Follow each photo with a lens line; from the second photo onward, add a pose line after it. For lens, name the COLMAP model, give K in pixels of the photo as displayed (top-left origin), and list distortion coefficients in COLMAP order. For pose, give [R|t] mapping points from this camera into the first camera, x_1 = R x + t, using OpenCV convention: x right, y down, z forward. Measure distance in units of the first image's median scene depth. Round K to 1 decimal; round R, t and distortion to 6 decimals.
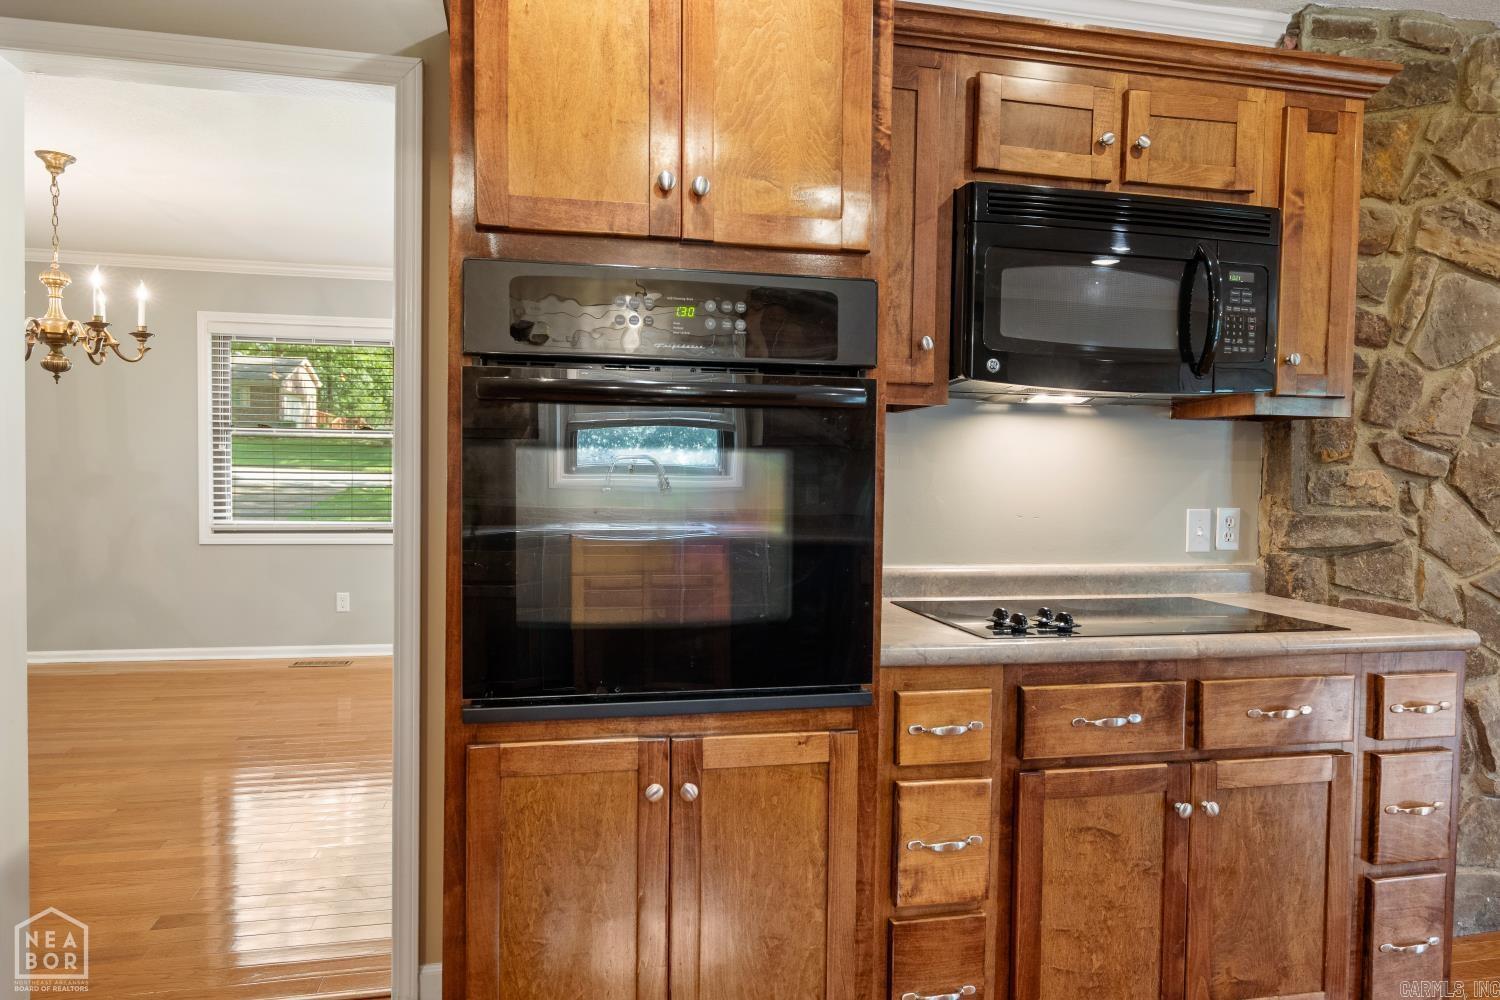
lens RADIAL K [[973.3, 0, 752.6], [0, 973.3, 512.4], [0, 0, 1]] dist [0.002886, 0.000438]
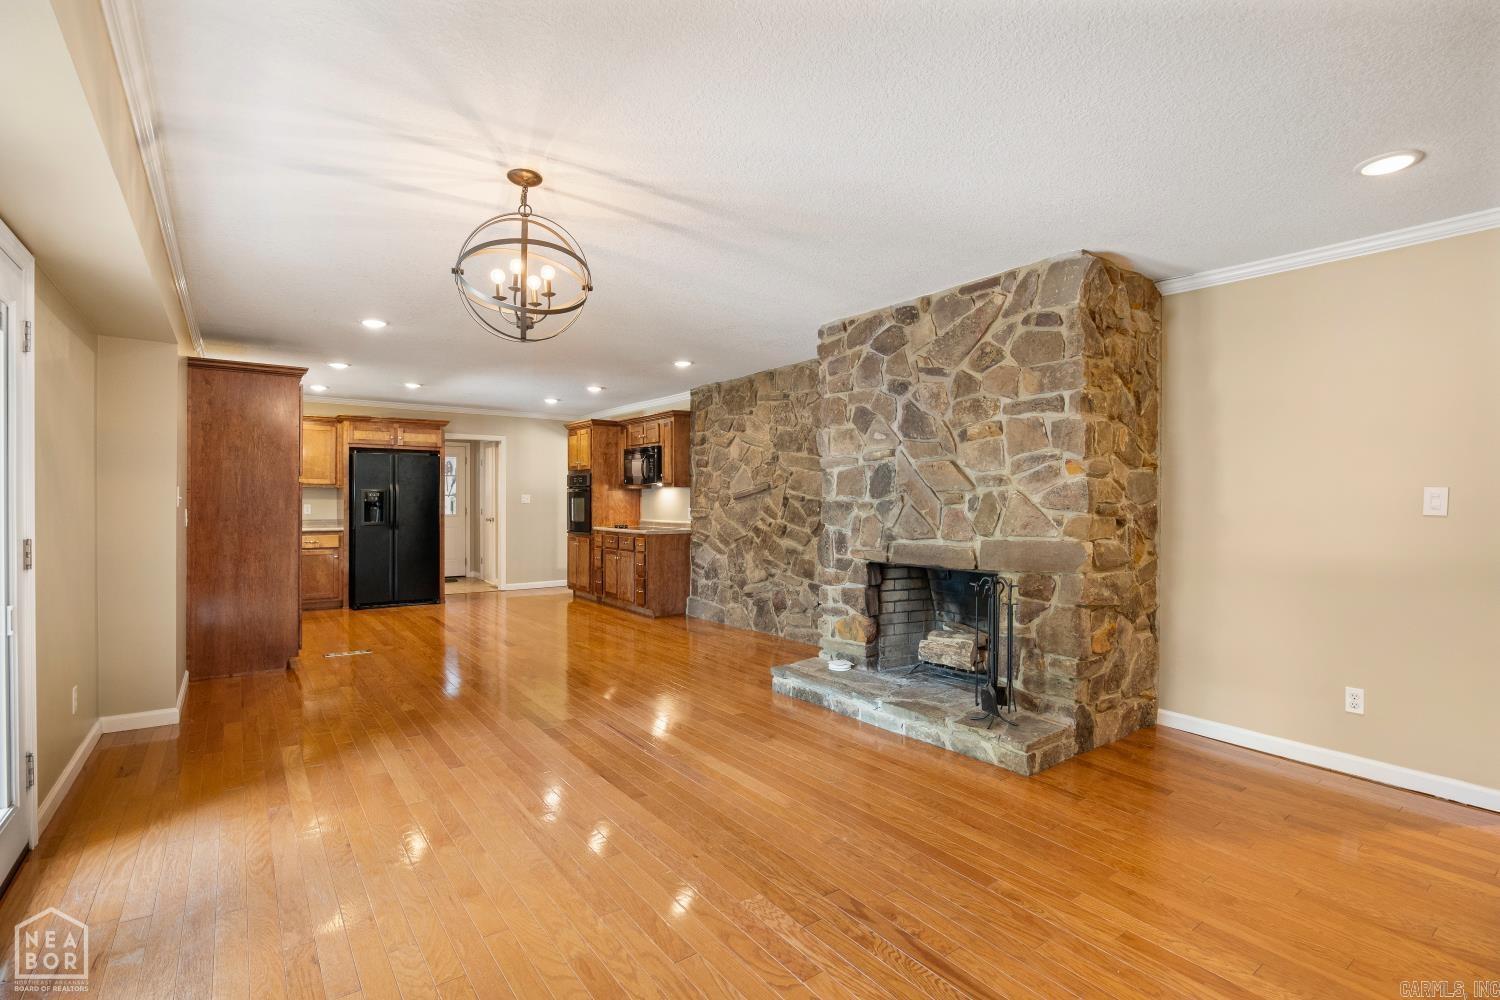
lens RADIAL K [[706.7, 0, 743.6], [0, 706.7, 499.1], [0, 0, 1]] dist [-0.019283, 0.004168]
pose [[0.401817, -0.016917, -0.915564, 4.540681], [-0.034469, 0.998841, -0.033583, 0.068867], [0.915071, 0.045053, 0.400768, -0.008452]]
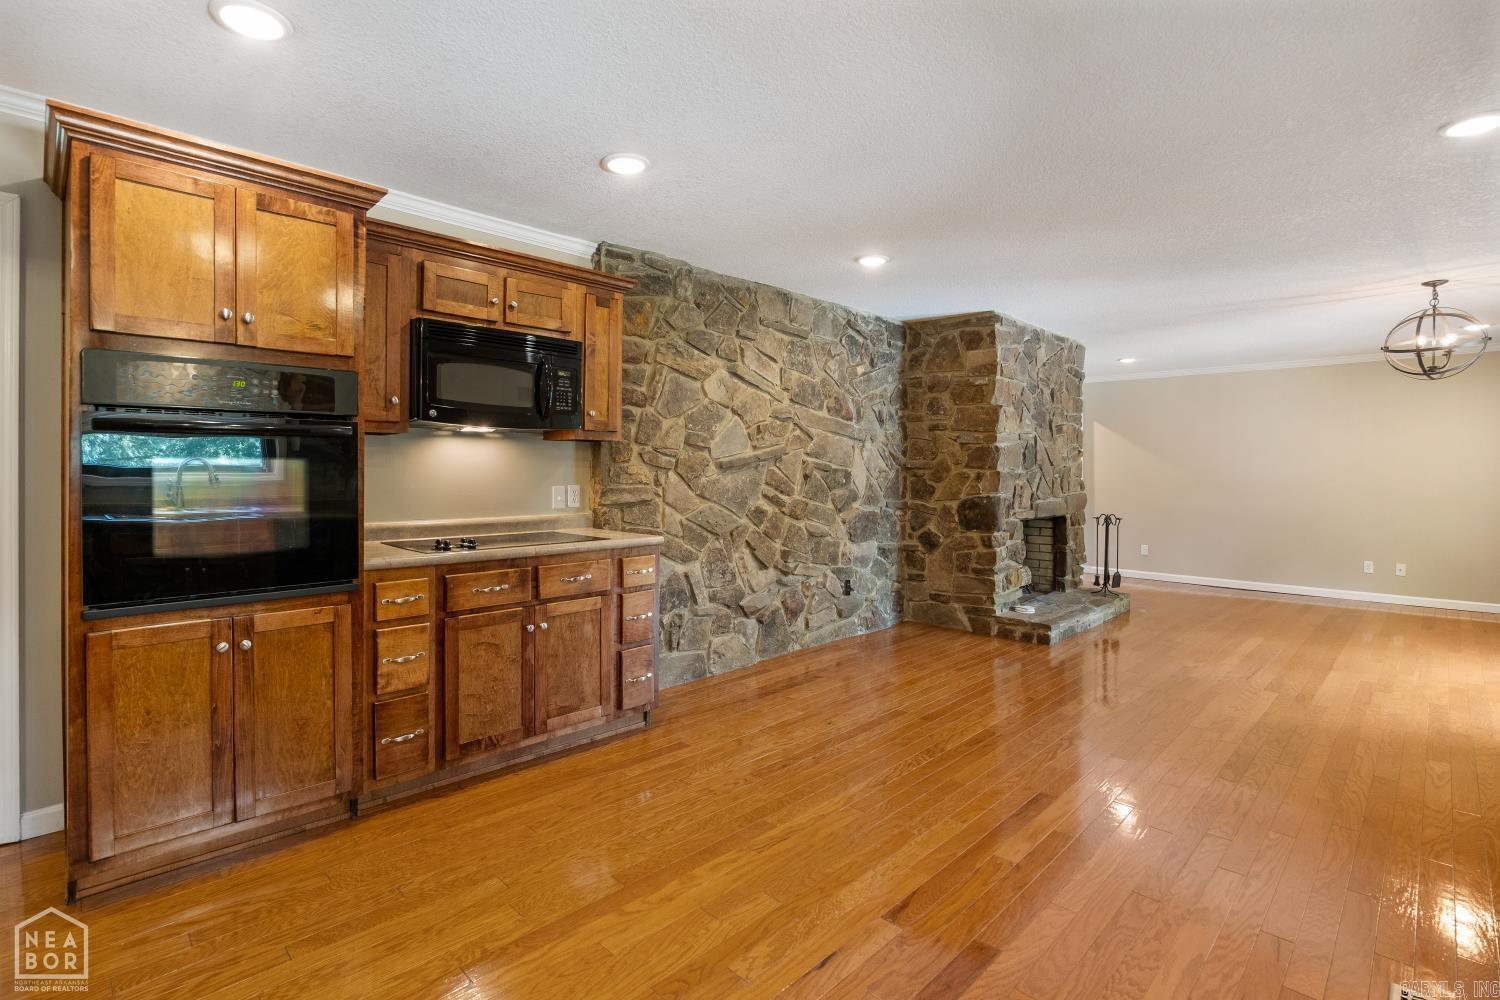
lens RADIAL K [[706.7, 0, 751.1], [0, 706.7, 473.7], [0, 0, 1]] dist [-0.019283, 0.004168]
pose [[0.839895, -0.013518, 0.542580, 0.020295], [0.030260, 0.999301, -0.021945, 0.018892], [-0.541905, 0.034850, 0.839717, -0.539246]]
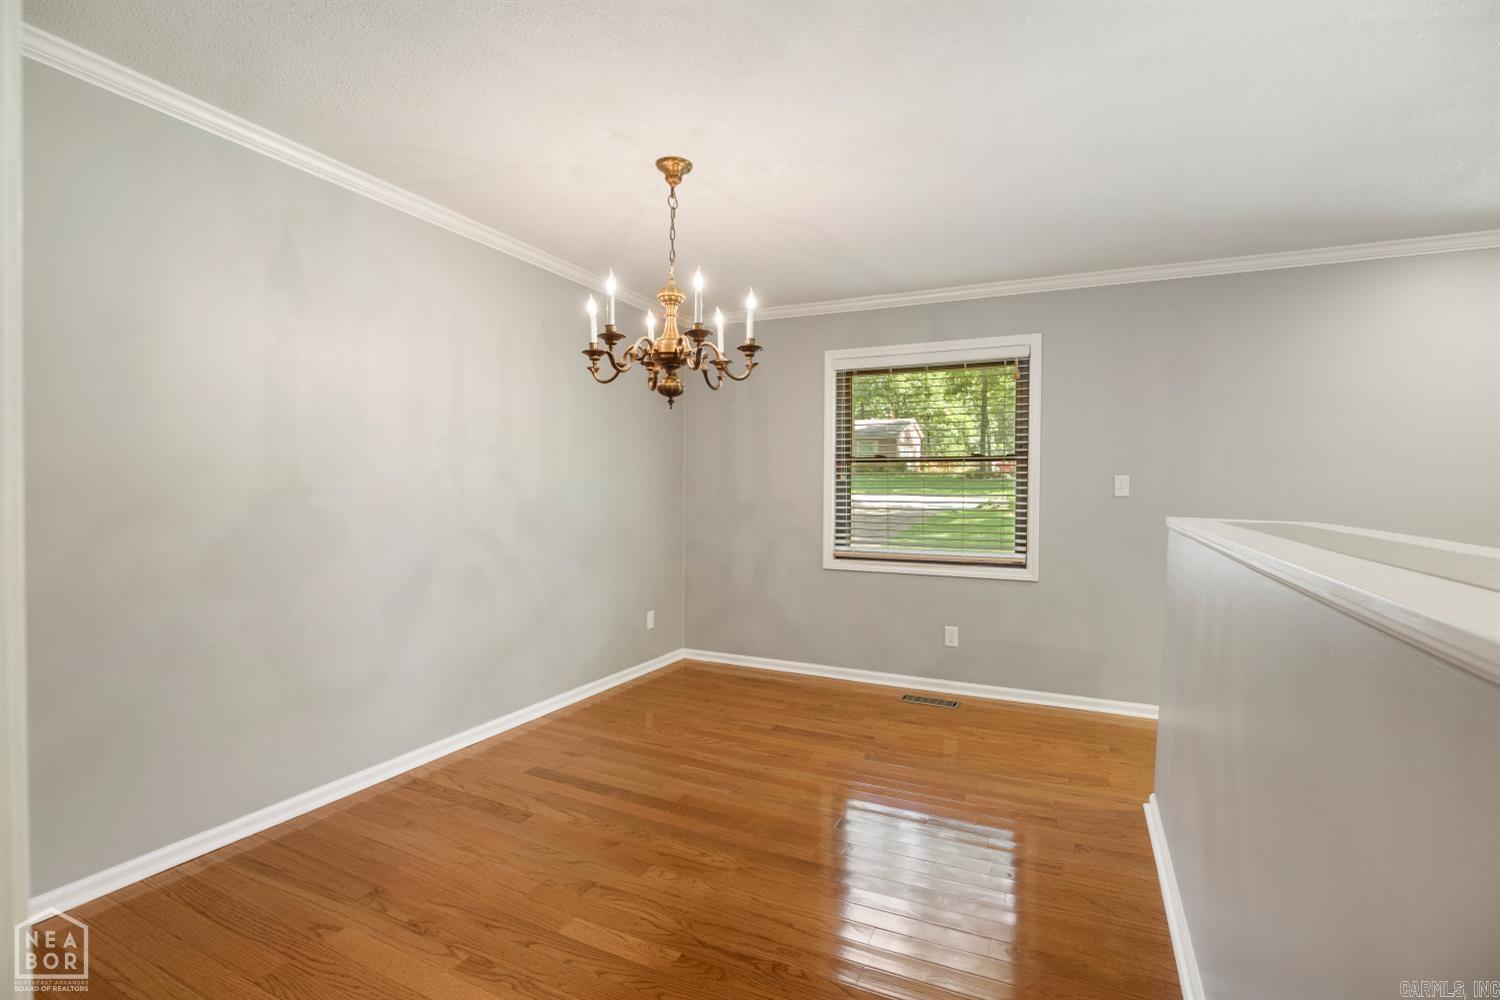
lens RADIAL K [[706.7, 0, 747.3], [0, 706.7, 499.5], [0, 0, 1]] dist [-0.019283, 0.004168]
pose [[0.790628, -0.000134, -0.612297, -0.175784], [-0.022693, 0.999307, -0.029521, -0.020145], [0.611876, 0.037235, 0.790077, 0.369117]]
